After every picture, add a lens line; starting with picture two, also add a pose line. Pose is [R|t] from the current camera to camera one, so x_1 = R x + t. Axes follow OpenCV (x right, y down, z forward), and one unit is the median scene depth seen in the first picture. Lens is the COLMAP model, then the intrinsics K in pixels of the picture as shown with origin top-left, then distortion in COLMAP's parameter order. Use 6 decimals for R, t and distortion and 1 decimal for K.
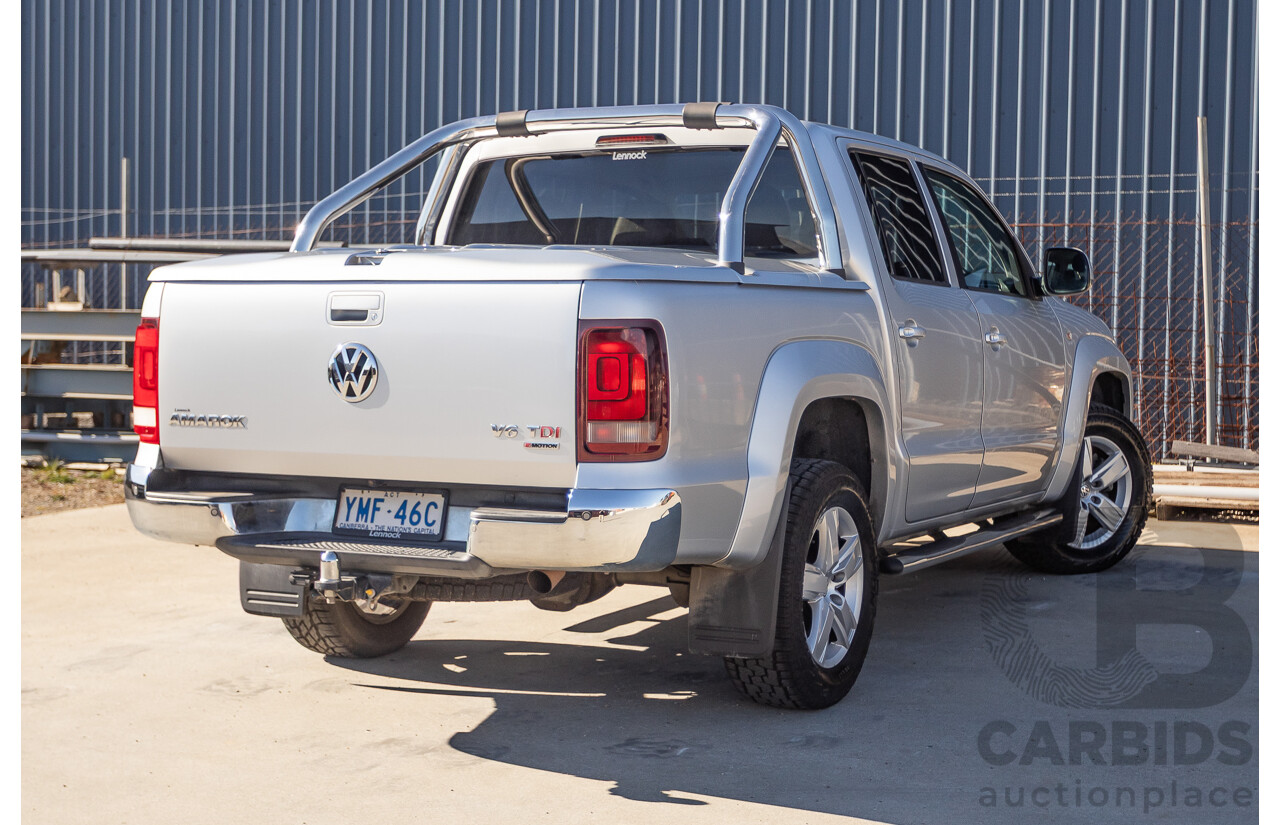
lens RADIAL K [[2133.4, 0, 578.7], [0, 2133.4, 439.3], [0, 0, 1]] dist [0.033282, 0.000000]
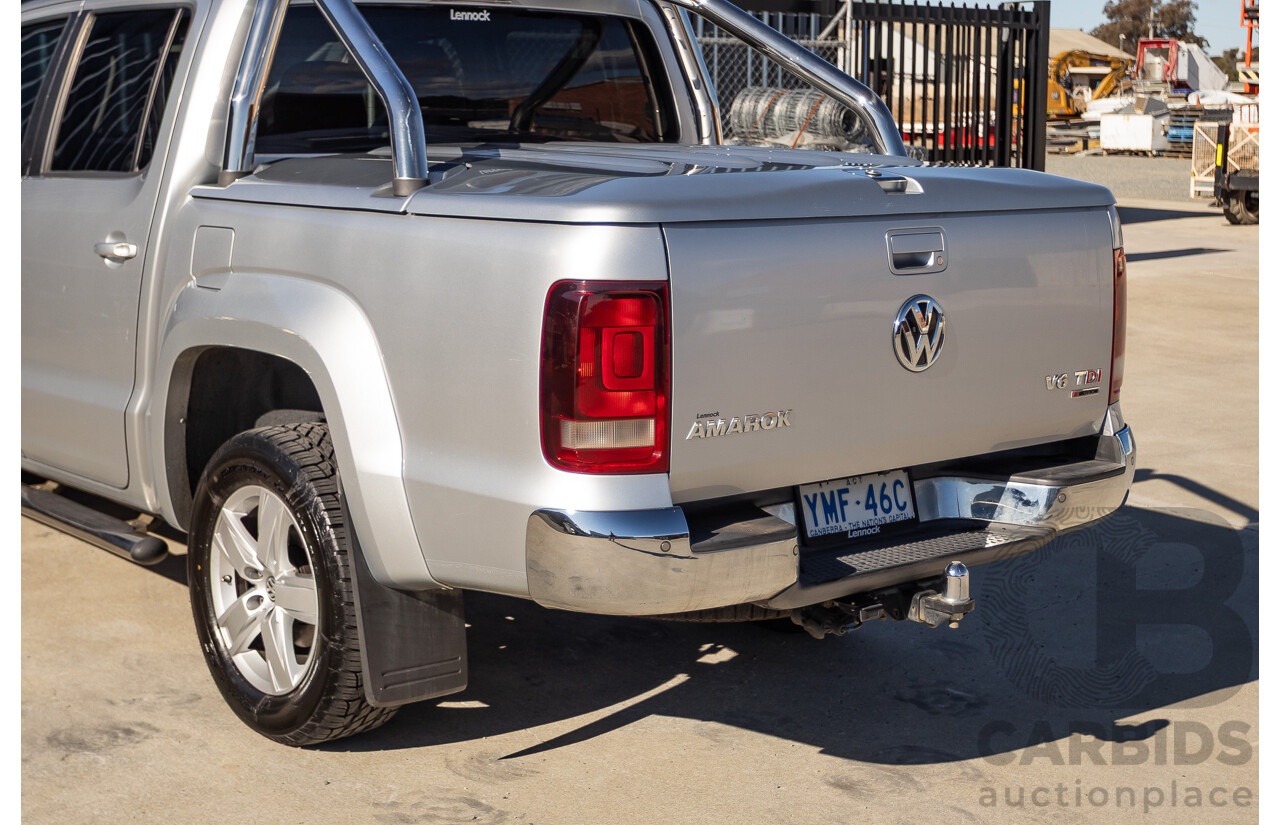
lens RADIAL K [[1959.4, 0, 637.3], [0, 1959.4, 406.9], [0, 0, 1]] dist [0.023401, 0.000000]
pose [[0.338584, -0.142794, 0.930038, -0.782782], [0.045638, 0.989747, 0.135346, -0.102673], [-0.939829, -0.003381, 0.341629, 0.827307]]
